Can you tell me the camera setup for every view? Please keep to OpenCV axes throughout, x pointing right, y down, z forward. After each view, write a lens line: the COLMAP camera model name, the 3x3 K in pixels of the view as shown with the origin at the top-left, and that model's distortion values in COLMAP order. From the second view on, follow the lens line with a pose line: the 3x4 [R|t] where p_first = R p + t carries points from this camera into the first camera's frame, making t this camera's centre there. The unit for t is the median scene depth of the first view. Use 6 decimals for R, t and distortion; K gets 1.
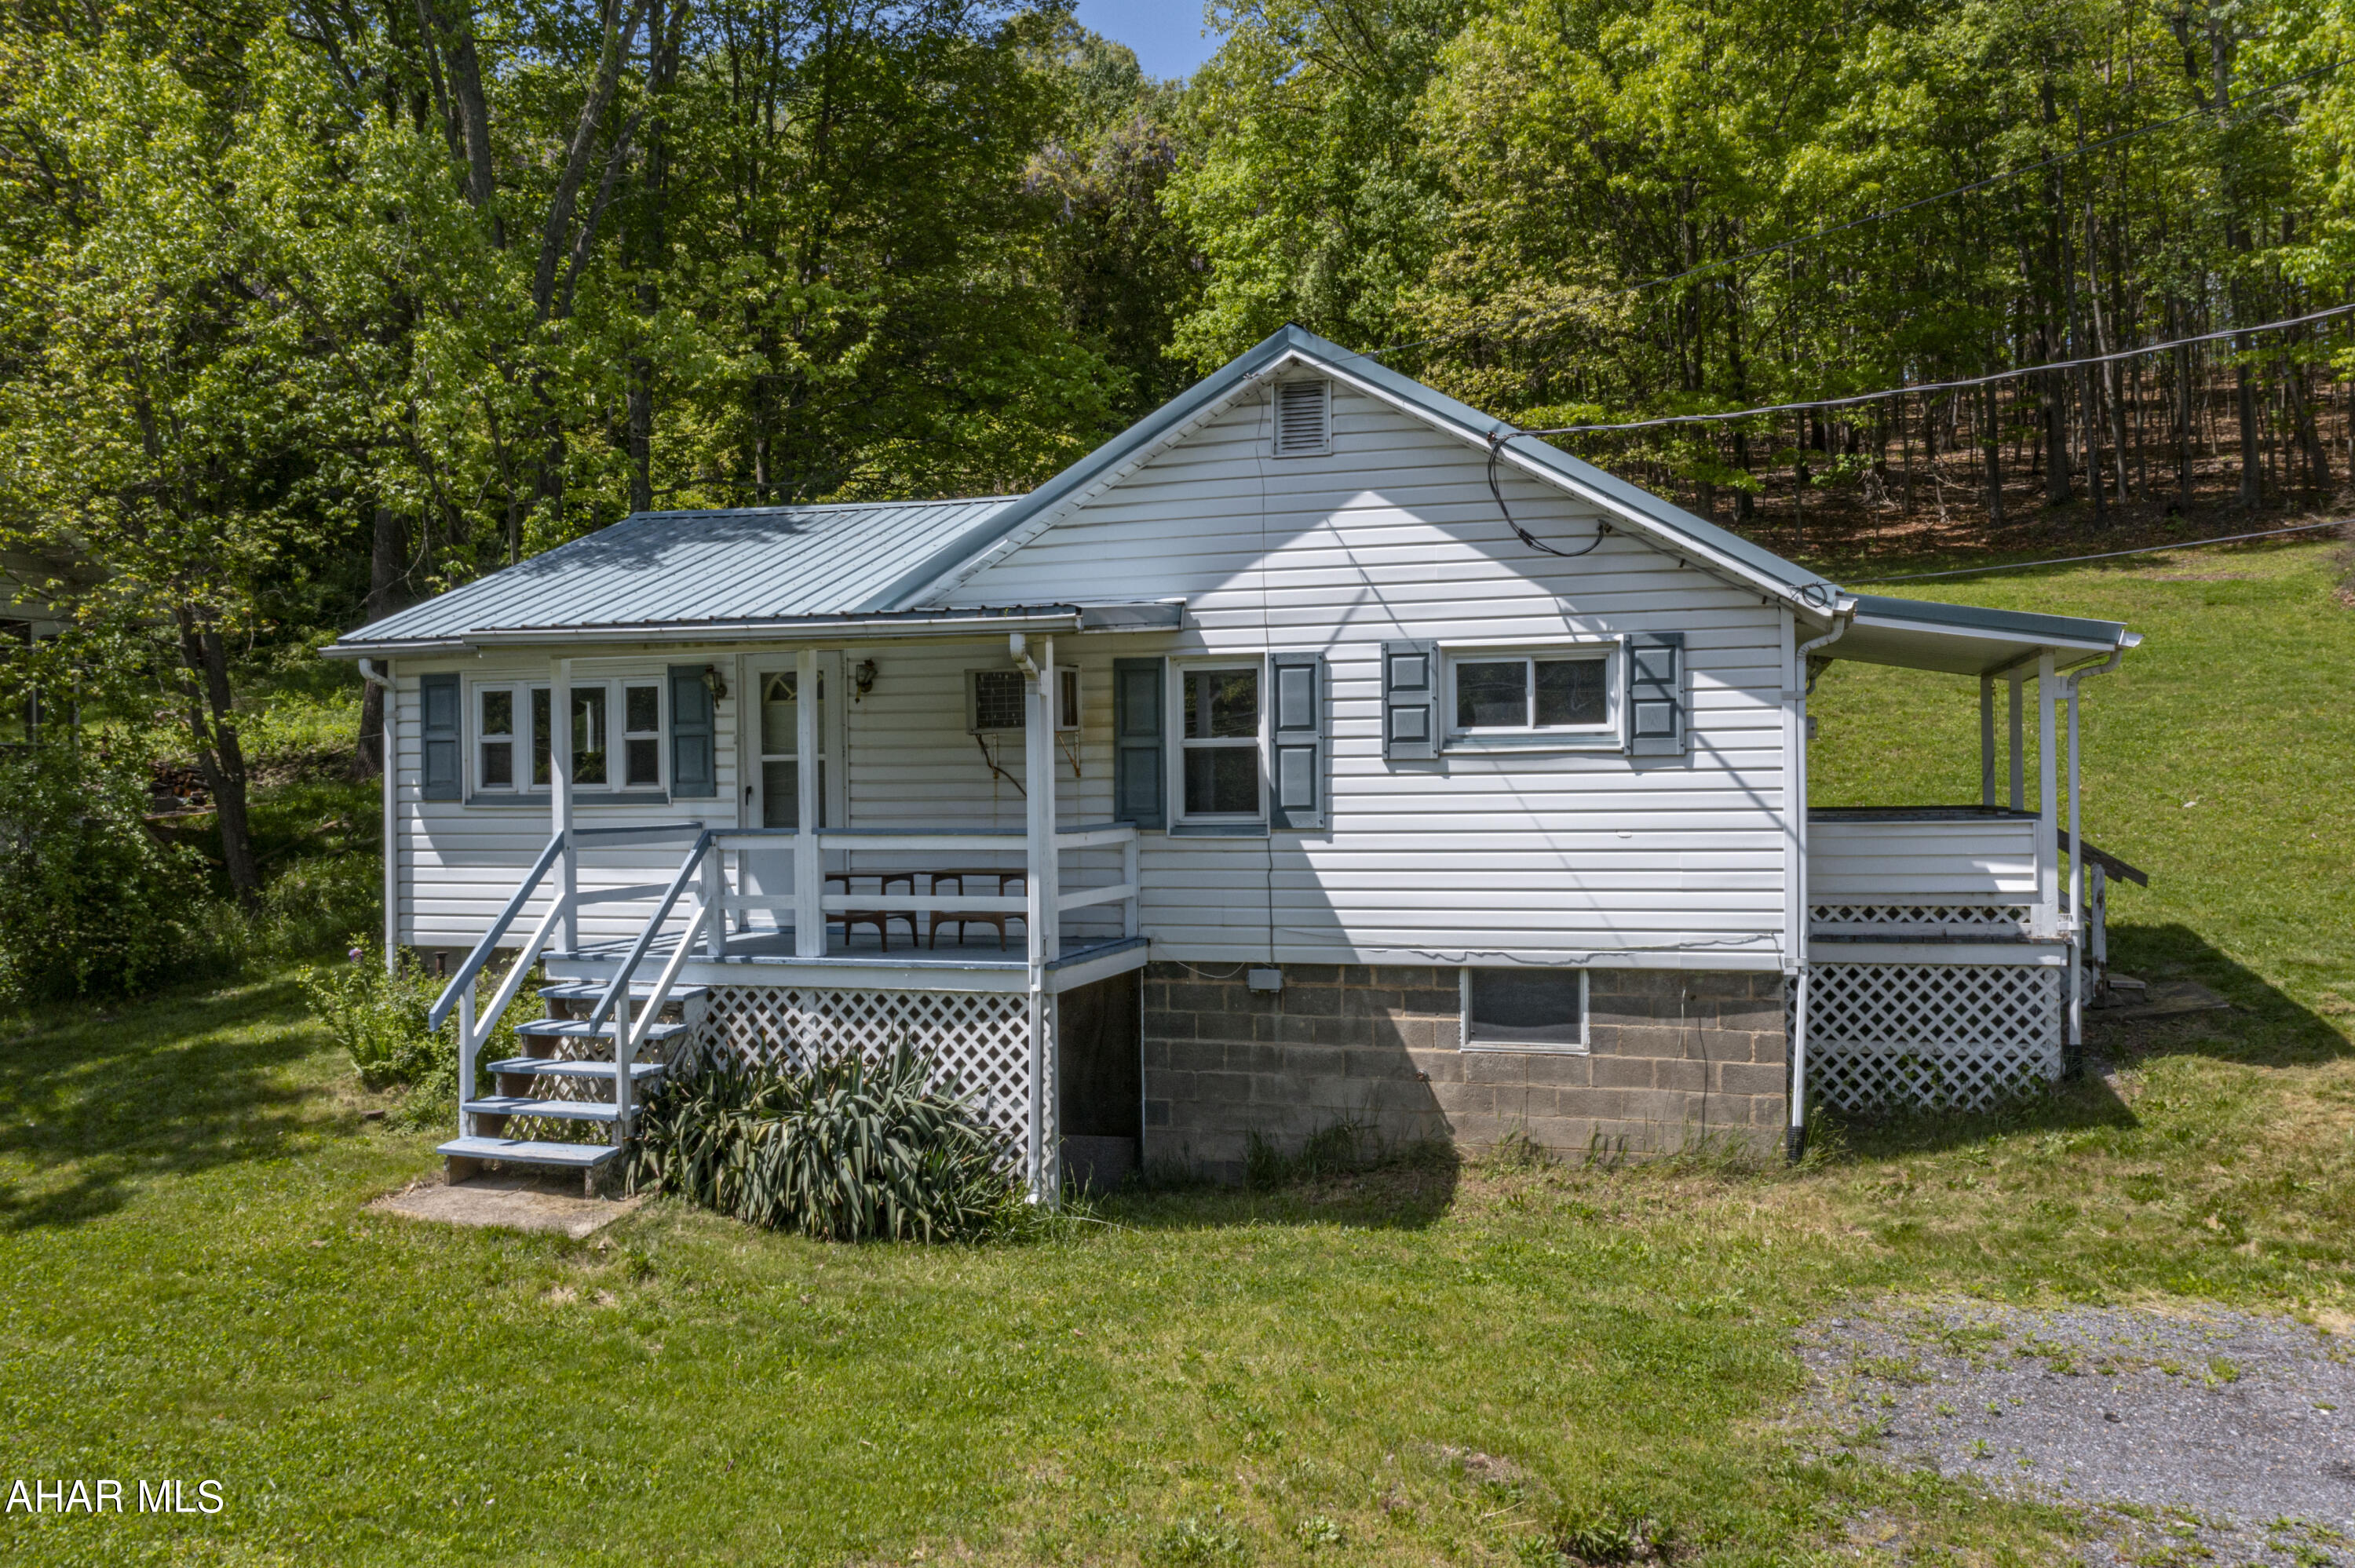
lens RADIAL K [[1853.0, 0, 1177.1], [0, 1853.0, 783.6], [0, 0, 1]] dist [0.004382, -0.001002]
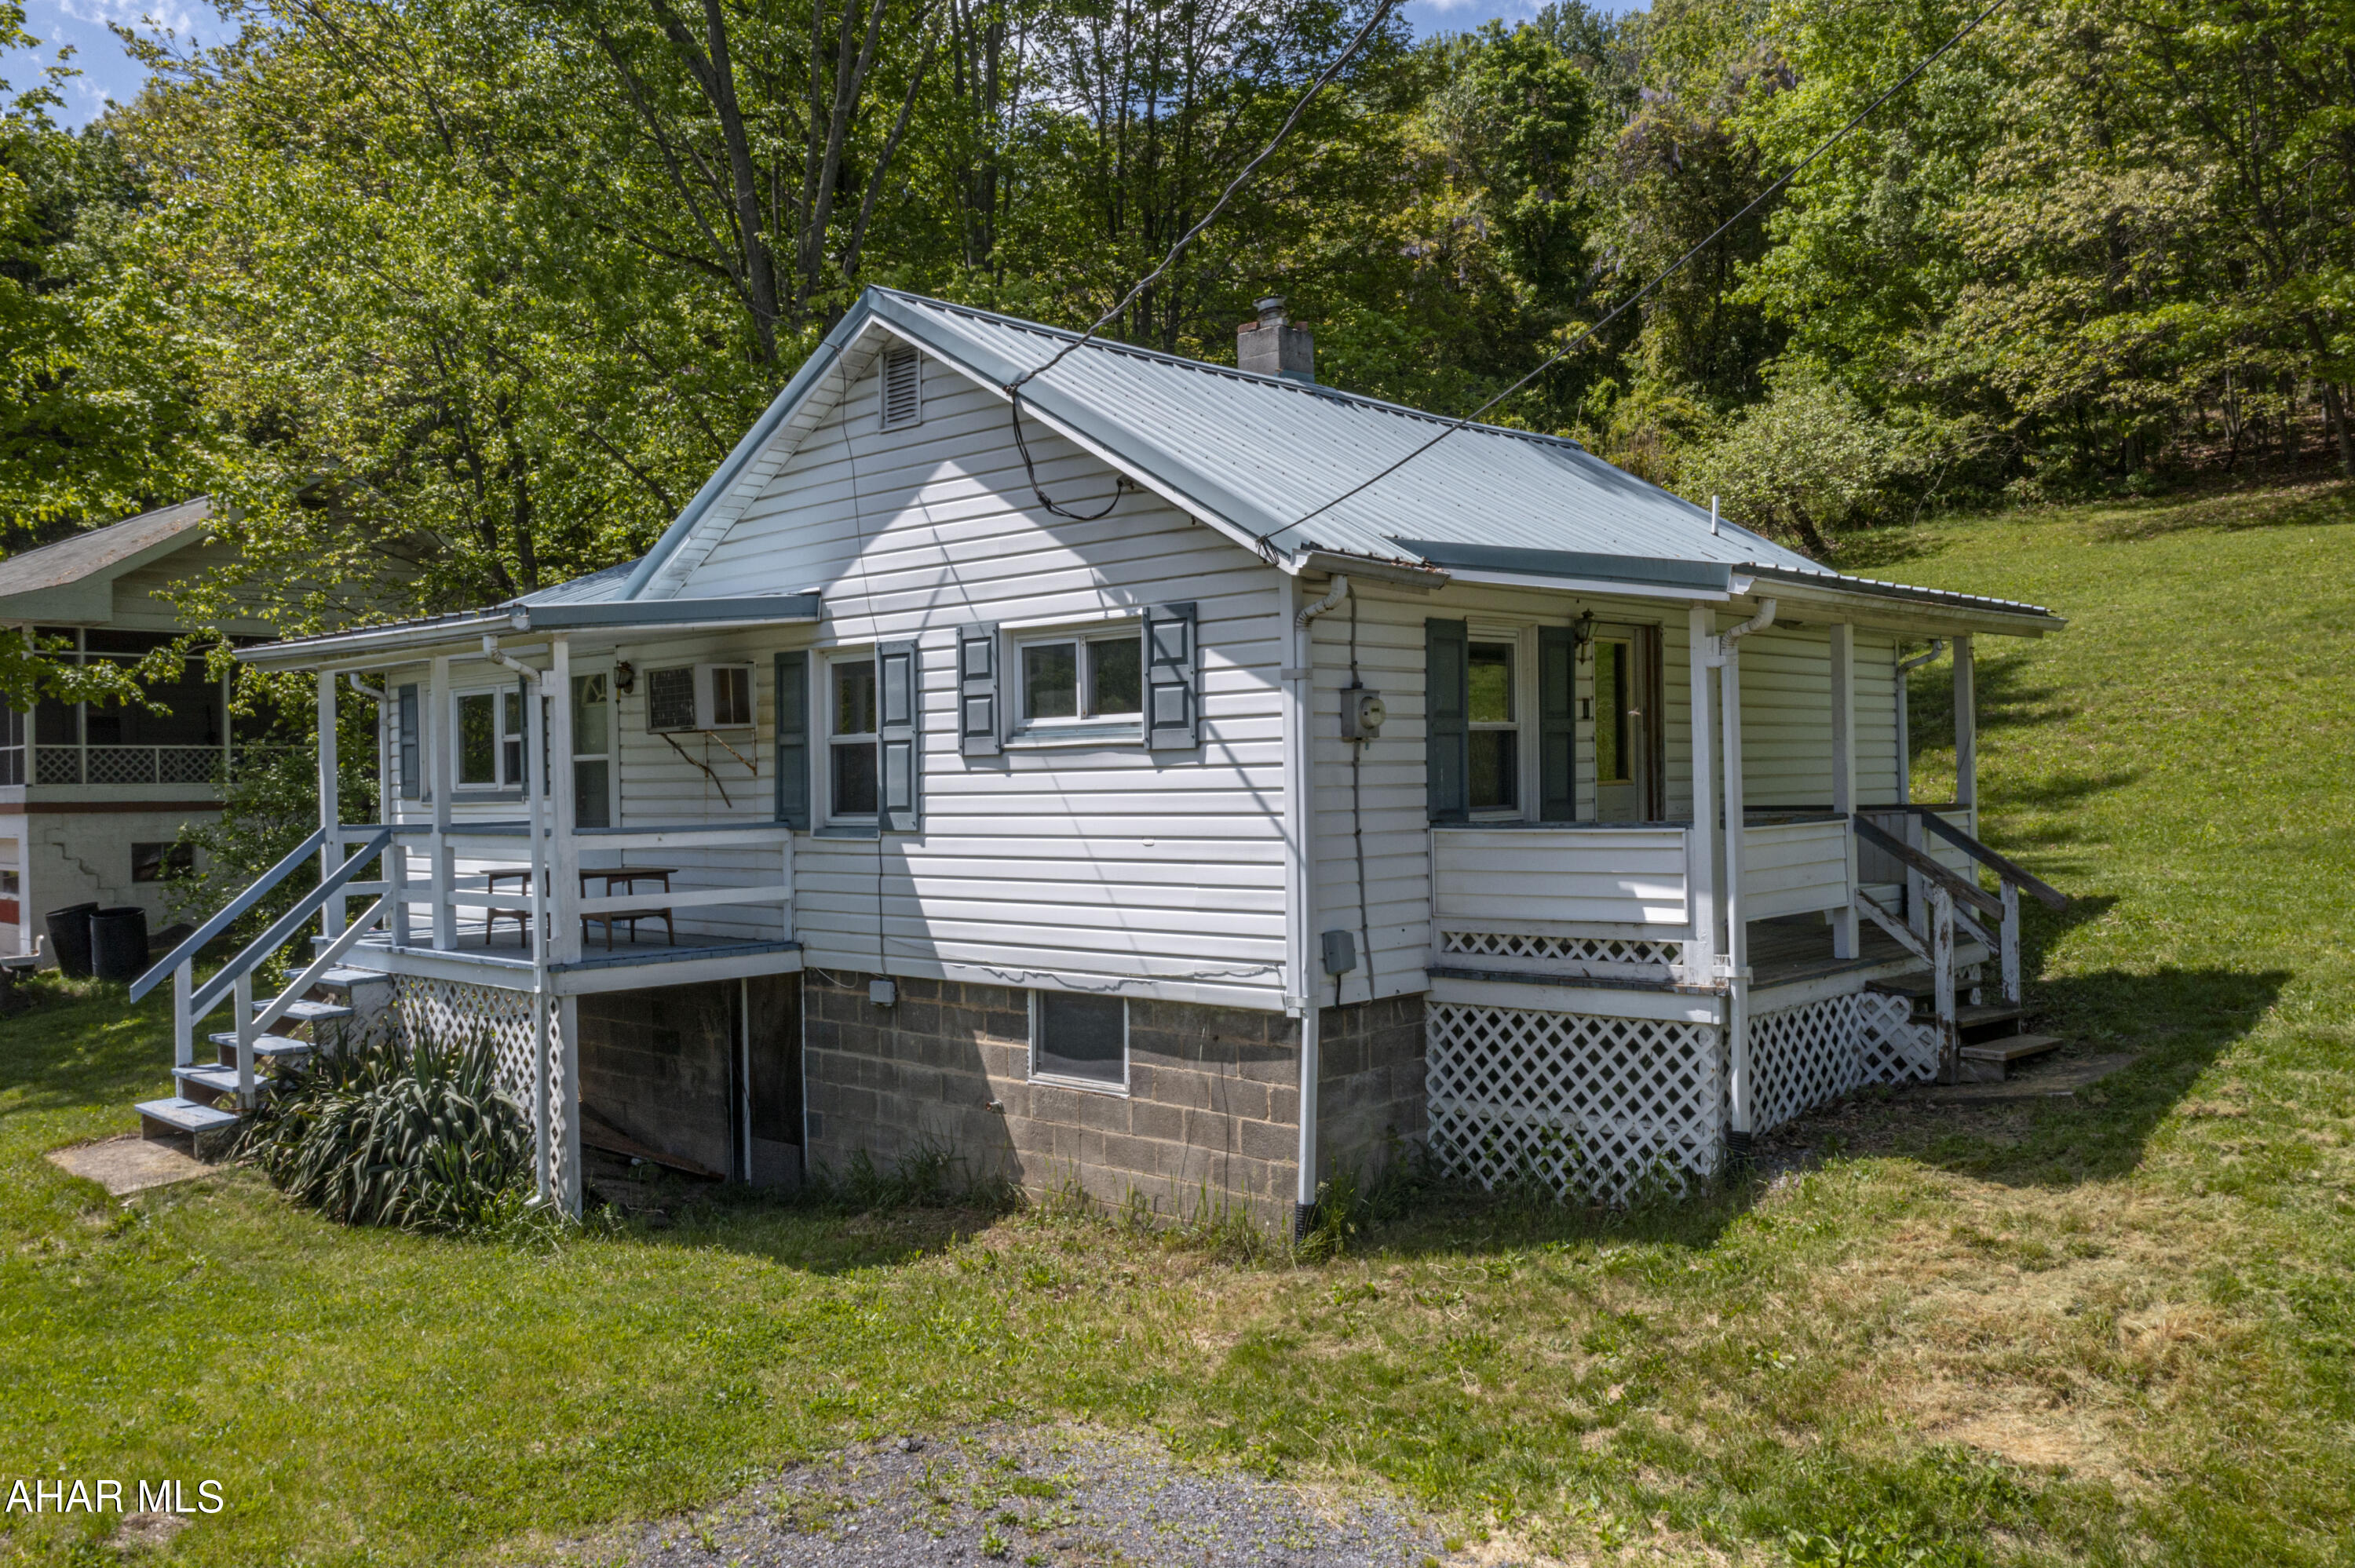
lens RADIAL K [[1853.0, 0, 1187.3], [0, 1853.0, 784.5], [0, 0, 1]] dist [0.004382, -0.001002]
pose [[0.896555, -0.001738, -0.442928, 0.614138], [0.005141, 0.999966, 0.006481, -0.004336], [0.442902, -0.008087, 0.896534, 0.235674]]
